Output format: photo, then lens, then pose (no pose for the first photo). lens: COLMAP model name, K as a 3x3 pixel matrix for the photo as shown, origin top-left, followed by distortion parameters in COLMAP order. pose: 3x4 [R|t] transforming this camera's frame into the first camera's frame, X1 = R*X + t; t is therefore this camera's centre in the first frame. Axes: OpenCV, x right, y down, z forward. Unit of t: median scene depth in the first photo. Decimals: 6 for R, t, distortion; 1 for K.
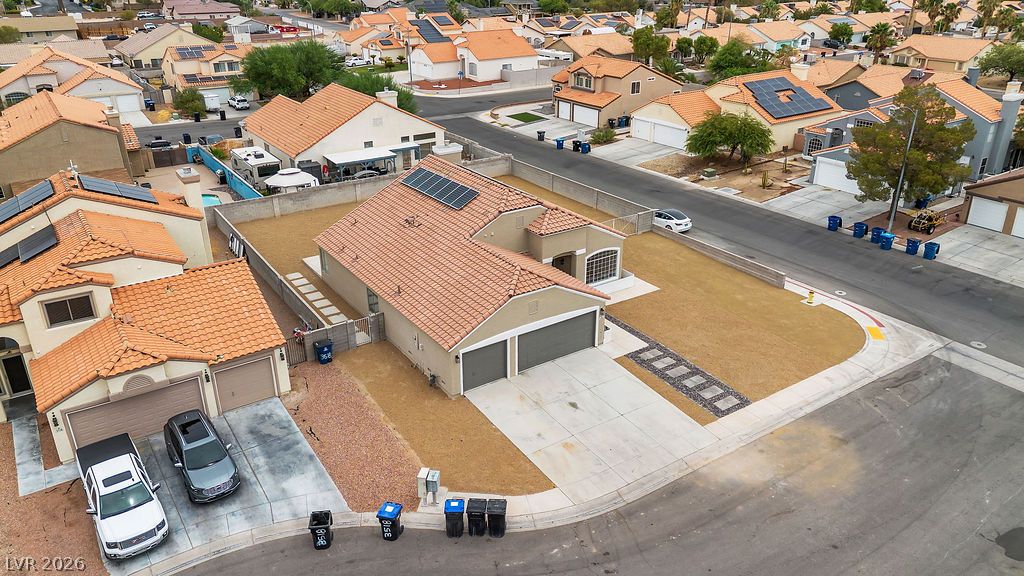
lens RADIAL K [[730.0, 0, 513.1], [0, 730.0, 286.8], [0, 0, 1]] dist [0.058924, -0.043199]
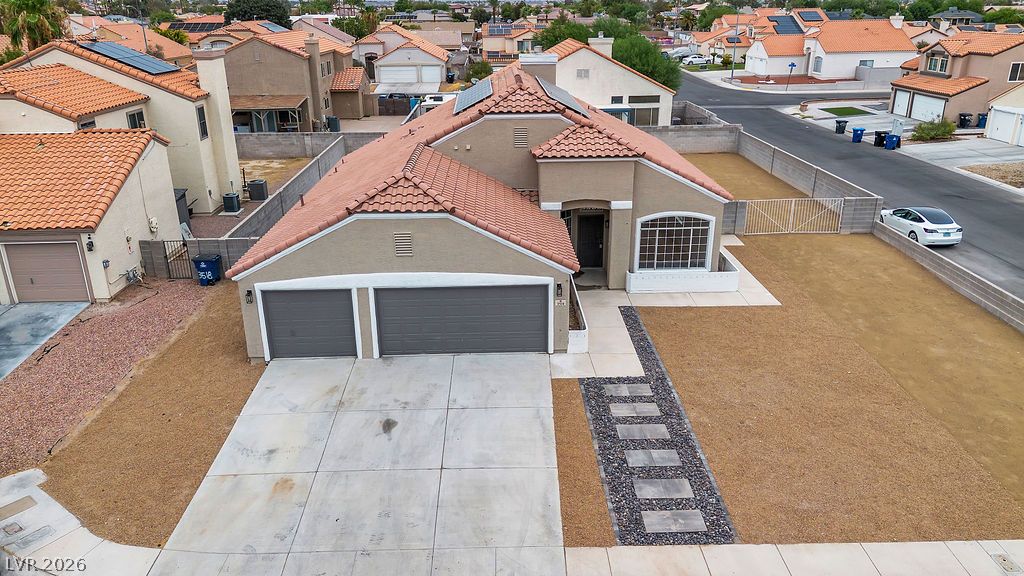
lens RADIAL K [[730.0, 0, 513.5], [0, 730.0, 287.9], [0, 0, 1]] dist [0.058924, -0.043199]
pose [[0.846273, 0.187453, -0.498682, 0.282462], [-0.214010, 0.976823, 0.004005, 0.029065], [0.487875, 0.103334, 0.866776, 0.394191]]
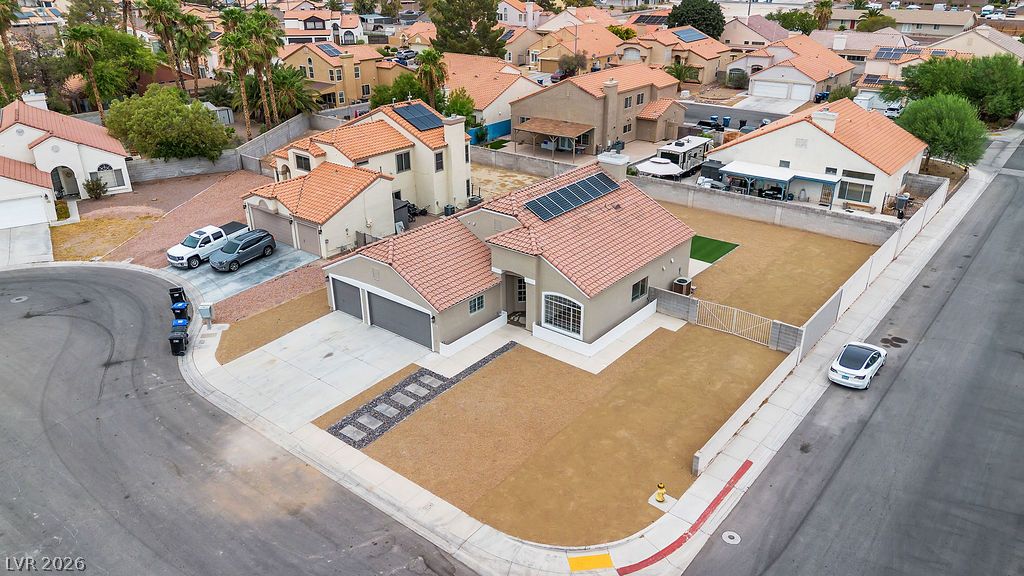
lens RADIAL K [[730.0, 0, 513.7], [0, 730.0, 285.9], [0, 0, 1]] dist [0.058924, -0.043199]
pose [[0.297726, 0.396637, -0.868354, 0.783461], [-0.387697, 0.881452, 0.269693, -0.249172], [0.872382, 0.256363, 0.416206, 0.515038]]
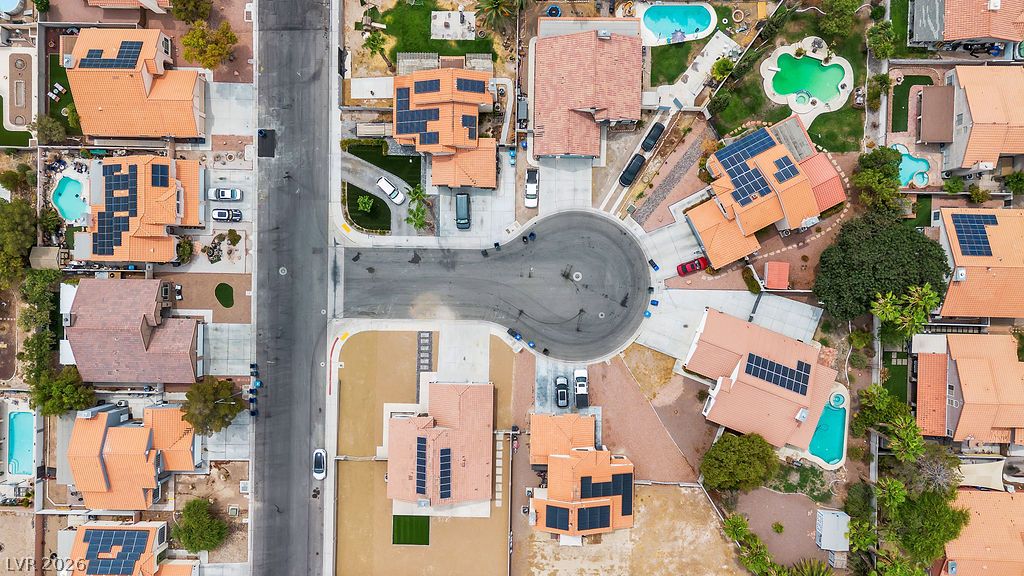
lens RADIAL K [[730.0, 0, 516.0], [0, 730.0, 283.1], [0, 0, 1]] dist [0.058924, -0.043199]
pose [[-0.821913, -0.569550, 0.008541, 0.040178], [0.250993, -0.348665, 0.903015, -1.858044], [-0.511334, 0.744343, 0.429525, -0.567684]]
